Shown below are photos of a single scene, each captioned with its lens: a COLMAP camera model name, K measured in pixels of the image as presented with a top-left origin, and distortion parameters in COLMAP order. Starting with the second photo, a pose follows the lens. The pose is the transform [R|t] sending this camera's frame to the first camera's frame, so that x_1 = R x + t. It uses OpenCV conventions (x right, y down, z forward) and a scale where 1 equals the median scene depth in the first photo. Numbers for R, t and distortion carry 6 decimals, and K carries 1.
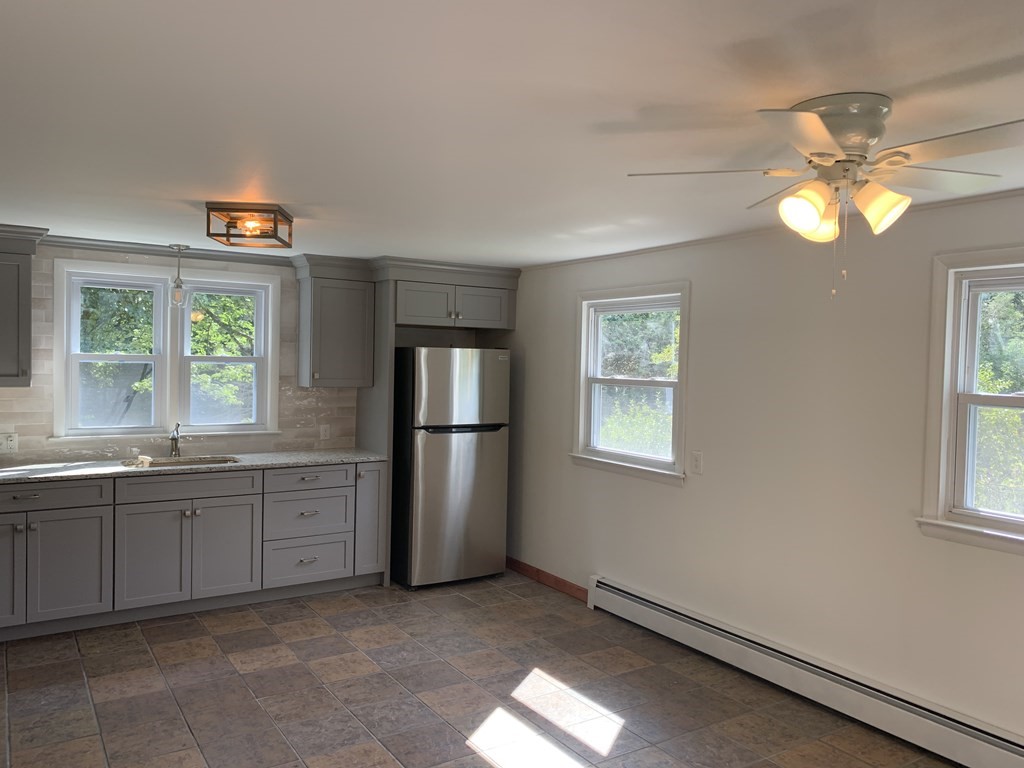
lens RADIAL K [[792.1, 0, 506.8], [0, 792.1, 381.8], [0, 0, 1]] dist [0.027885, -0.011922]
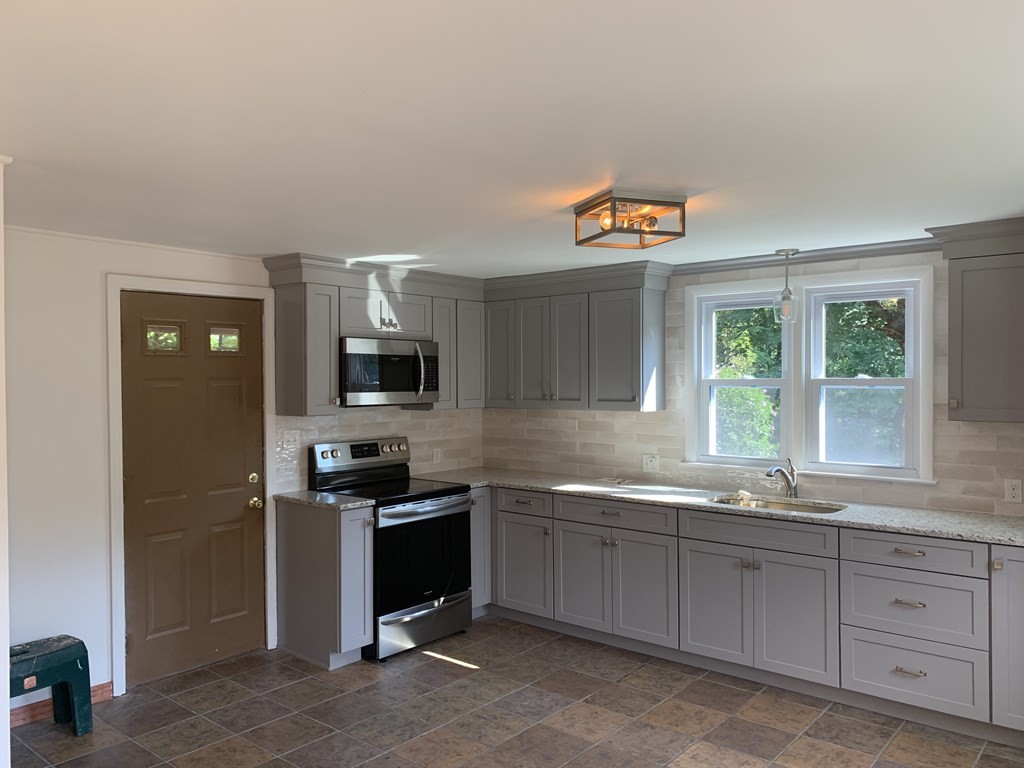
lens RADIAL K [[792.1, 0, 506.8], [0, 792.1, 381.8], [0, 0, 1]] dist [0.027885, -0.011922]
pose [[0.302226, -0.018802, -0.953051, 0.328211], [-0.018066, 0.999513, -0.025448, -0.002653], [0.953065, 0.024909, 0.301740, 0.478796]]
